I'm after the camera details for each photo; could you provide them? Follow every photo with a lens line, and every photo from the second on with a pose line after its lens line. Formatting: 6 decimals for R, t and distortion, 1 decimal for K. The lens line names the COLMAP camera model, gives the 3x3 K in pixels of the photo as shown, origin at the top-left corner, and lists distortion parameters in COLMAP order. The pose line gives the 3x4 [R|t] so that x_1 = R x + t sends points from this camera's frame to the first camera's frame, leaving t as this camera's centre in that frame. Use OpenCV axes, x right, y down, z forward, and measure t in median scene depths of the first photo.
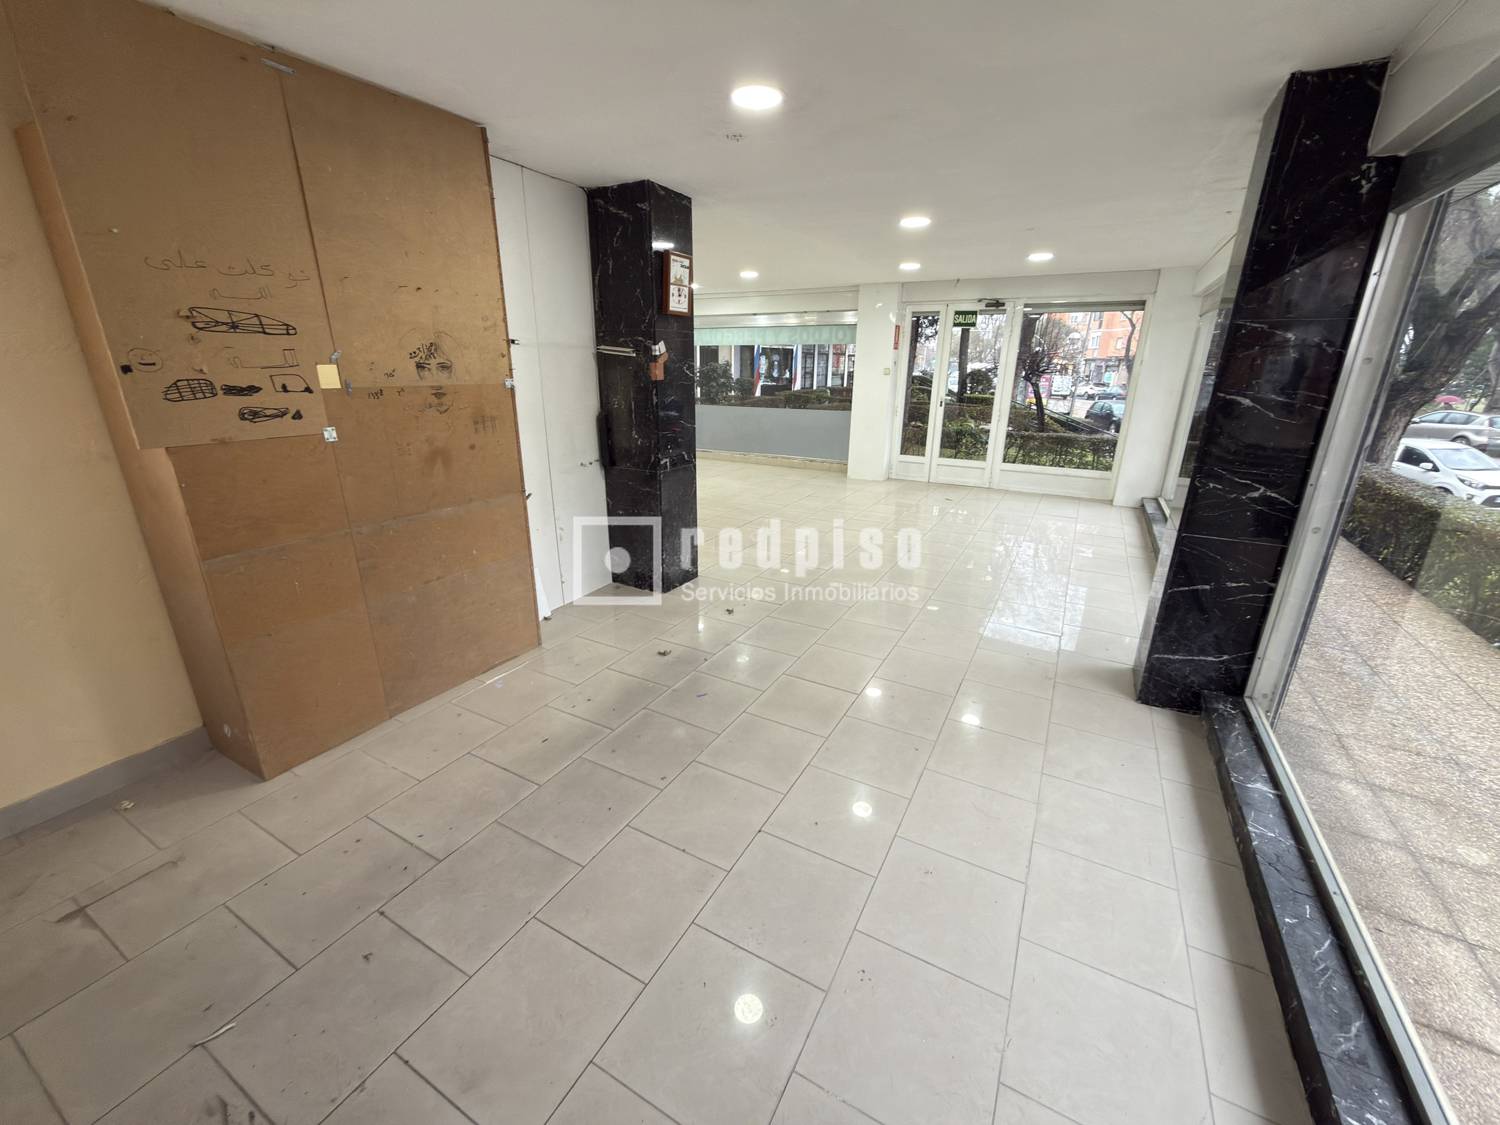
lens RADIAL K [[603.8, 0, 750.0], [0, 603.8, 562.5], [0, 0, 1]] dist [-0.001101, -0.000399]
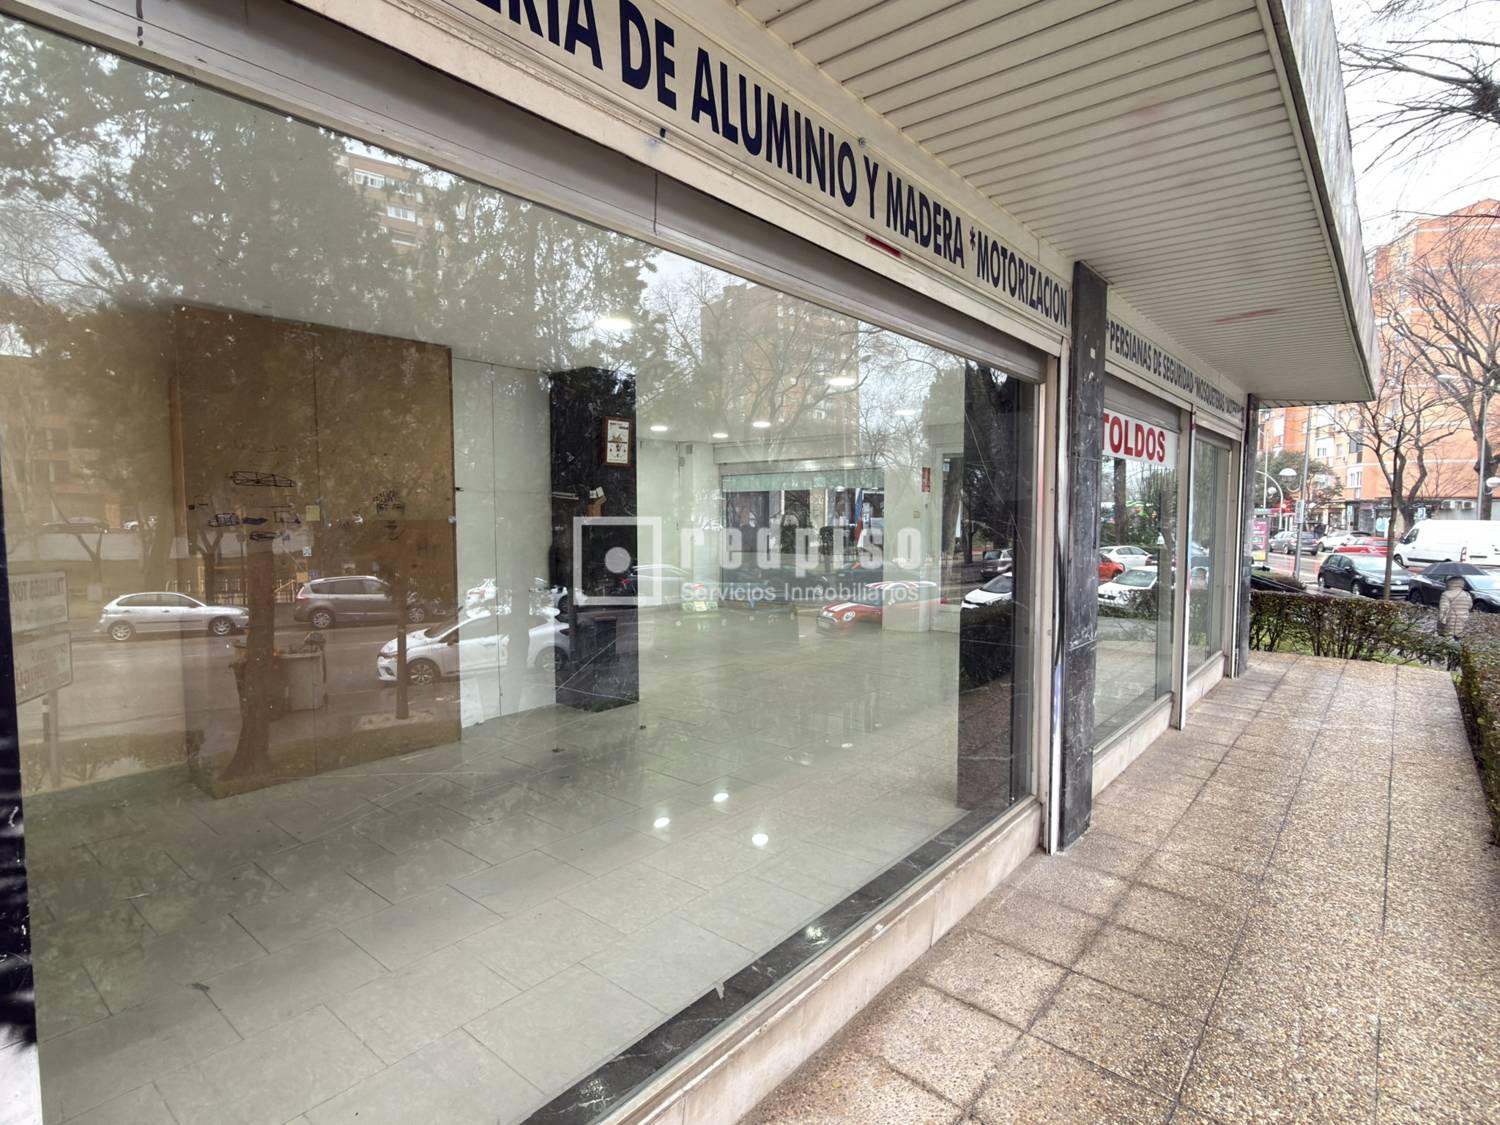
lens RADIAL K [[778.3, 0, 750.0], [0, 778.3, 562.5], [0, 0, 1]] dist [-0.001528, -0.000028]
pose [[0.981632, 0.000874, -0.190783, 0.464730], [-0.049170, 0.967368, -0.248560, 0.148678], [0.184341, 0.253375, 0.949642, -0.375480]]
